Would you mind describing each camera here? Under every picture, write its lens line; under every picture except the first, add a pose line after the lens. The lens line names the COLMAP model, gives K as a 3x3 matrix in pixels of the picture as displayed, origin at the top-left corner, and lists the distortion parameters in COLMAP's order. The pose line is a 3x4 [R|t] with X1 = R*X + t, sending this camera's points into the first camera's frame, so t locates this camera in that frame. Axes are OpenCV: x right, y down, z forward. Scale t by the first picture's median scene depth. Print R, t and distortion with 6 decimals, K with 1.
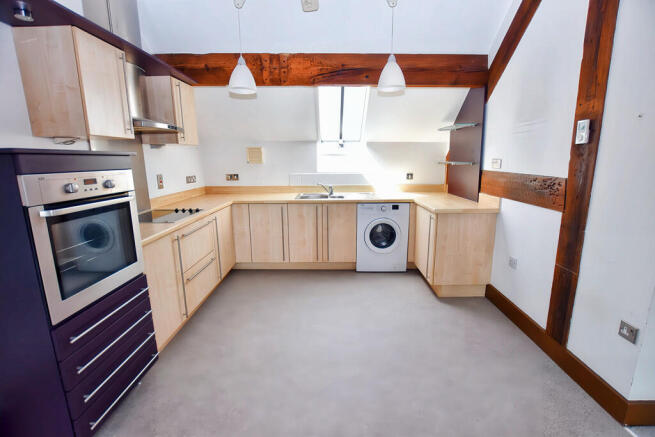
lens RADIAL K [[315.9, 0, 327.5], [0, 315.9, 218.5], [0, 0, 1]] dist [-0.043627, 0.000278]
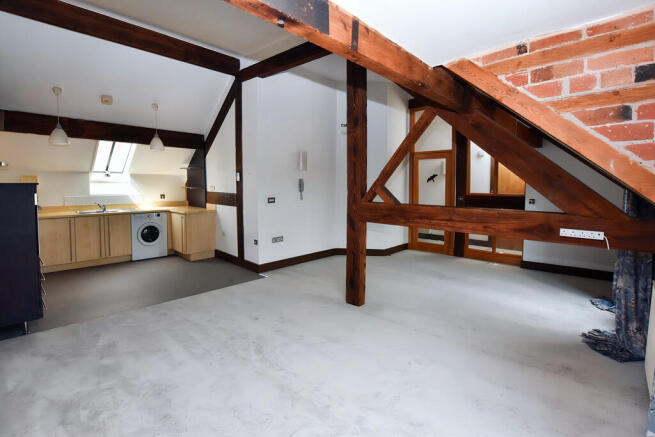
lens RADIAL K [[315.9, 0, 327.5], [0, 315.9, 218.5], [0, 0, 1]] dist [-0.043627, 0.000278]
pose [[0.699820, -0.063128, 0.711524, -0.311082], [0.116259, 0.992872, -0.026257, 0.124058], [-0.704795, 0.101096, 0.702171, -0.729606]]
